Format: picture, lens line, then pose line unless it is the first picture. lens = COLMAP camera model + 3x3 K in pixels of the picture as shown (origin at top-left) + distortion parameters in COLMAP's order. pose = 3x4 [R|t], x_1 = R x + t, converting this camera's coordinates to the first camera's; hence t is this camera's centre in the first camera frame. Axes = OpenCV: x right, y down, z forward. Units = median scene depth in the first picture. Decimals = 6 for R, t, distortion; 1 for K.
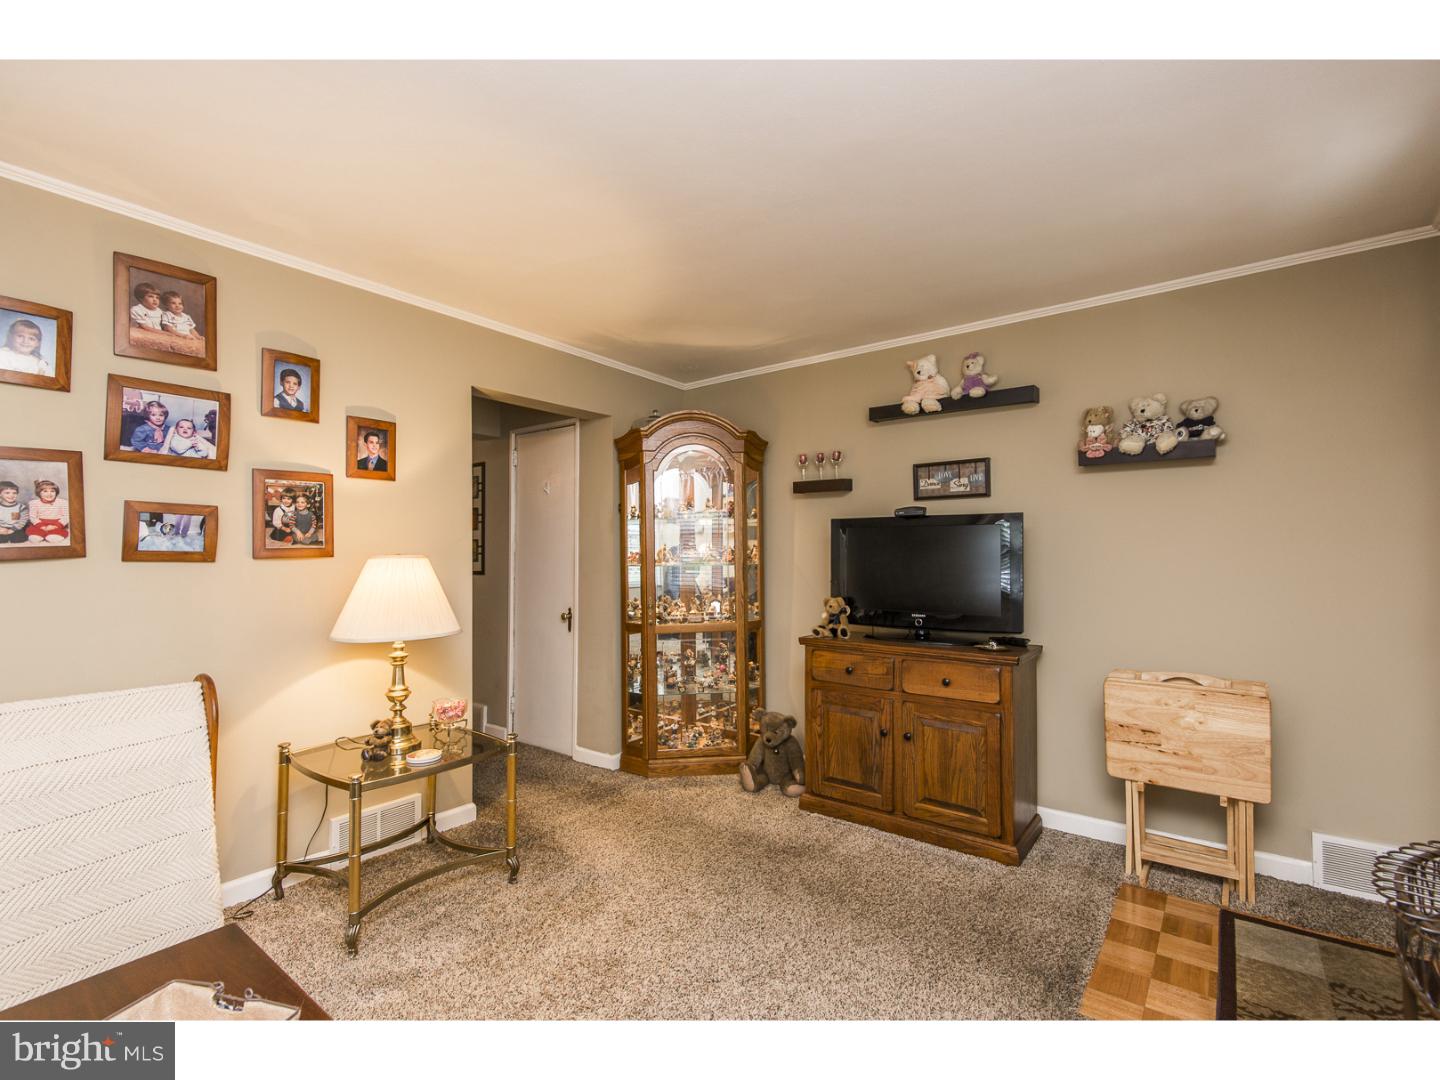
lens RADIAL K [[655.5, 0, 723.4], [0, 655.5, 550.9], [0, 0, 1]] dist [0.017634, -0.008296]
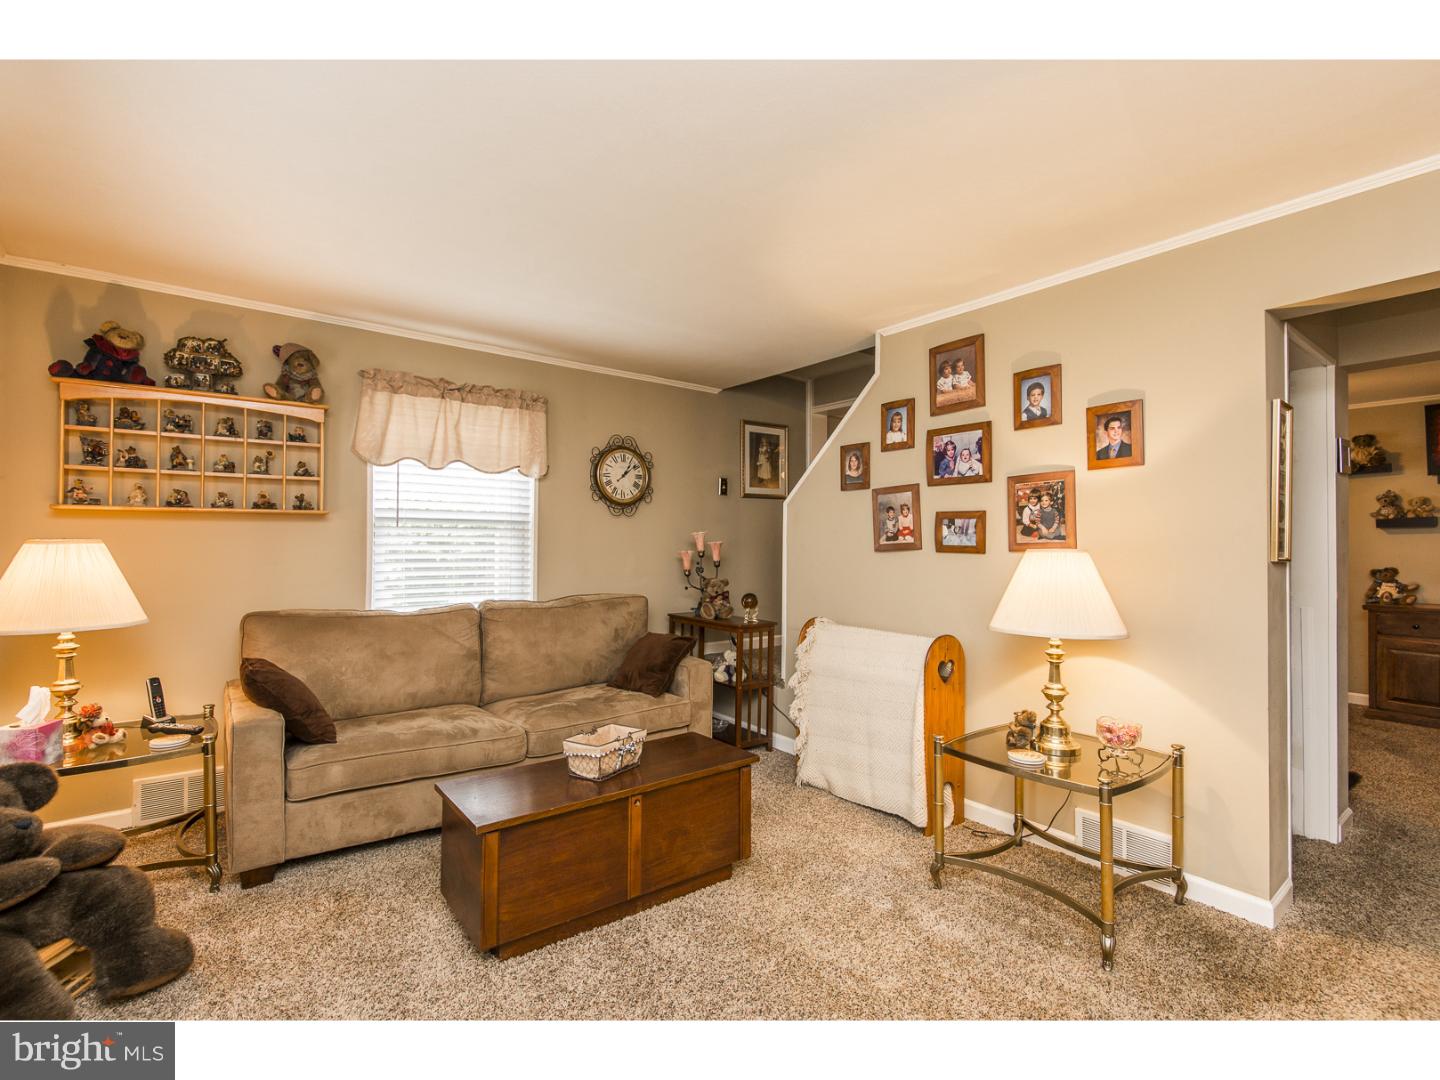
lens RADIAL K [[655.5, 0, 718.4], [0, 655.5, 544.2], [0, 0, 1]] dist [0.017634, -0.008296]
pose [[-0.242368, -0.005344, -0.970170, 0.598817], [0.001903, 0.999980, -0.005983, 0.004805], [0.970182, -0.003296, -0.242353, 0.802310]]
